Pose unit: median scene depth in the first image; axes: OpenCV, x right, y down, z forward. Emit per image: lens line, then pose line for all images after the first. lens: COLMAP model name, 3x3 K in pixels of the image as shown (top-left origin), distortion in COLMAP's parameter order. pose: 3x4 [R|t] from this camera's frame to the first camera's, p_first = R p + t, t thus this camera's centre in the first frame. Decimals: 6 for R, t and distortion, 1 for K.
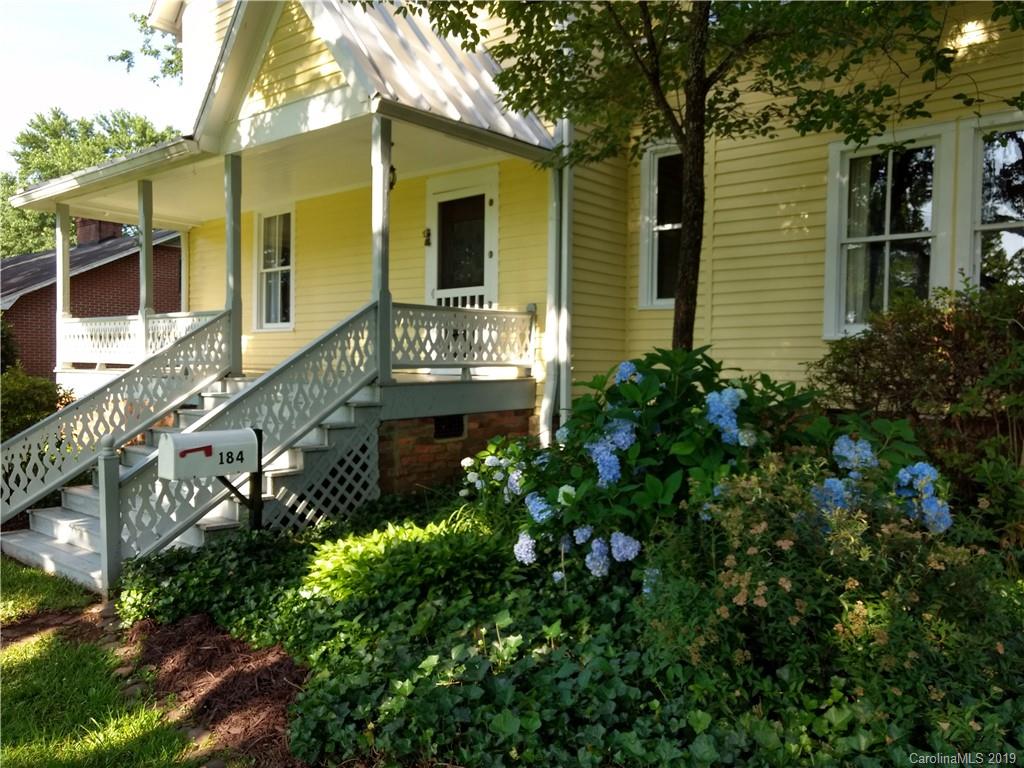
lens RADIAL K [[776.0, 0, 512.0], [0, 776.0, 384.0], [0, 0, 1]] dist [0.002194, -0.000665]
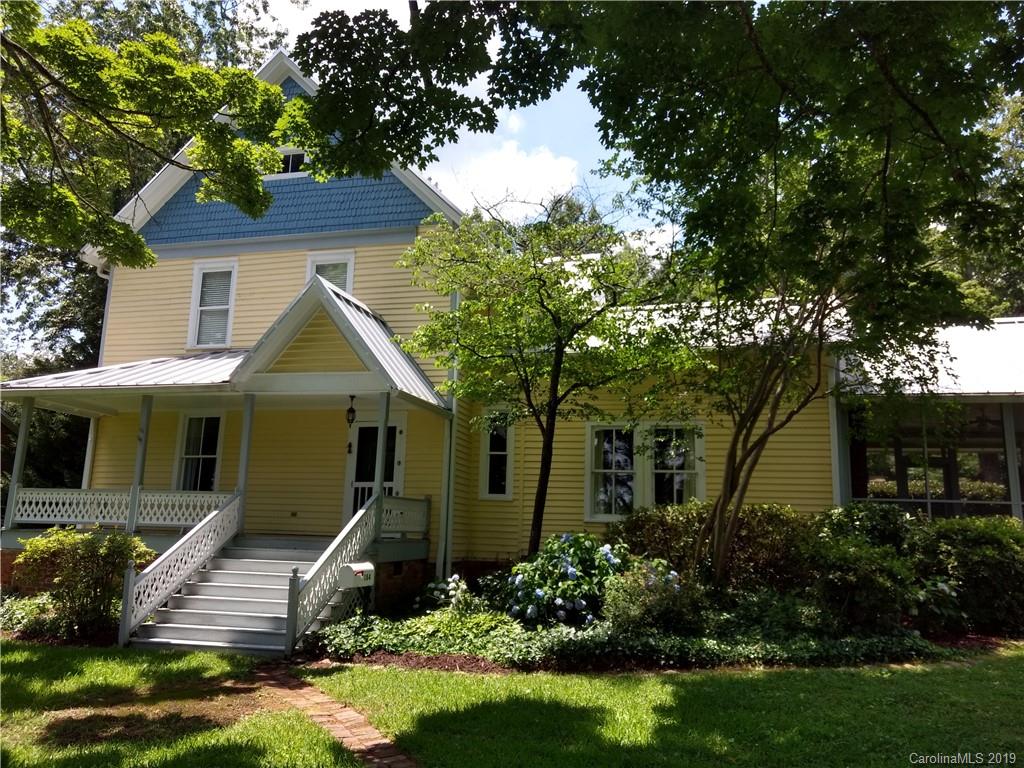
lens RADIAL K [[776.0, 0, 512.0], [0, 776.0, 384.0], [0, 0, 1]] dist [0.002194, -0.000665]
pose [[0.906079, 0.092329, 0.412911, -0.502624], [-0.002299, 0.976960, -0.213409, 0.021383], [-0.423102, 0.192417, 0.885416, -0.598322]]
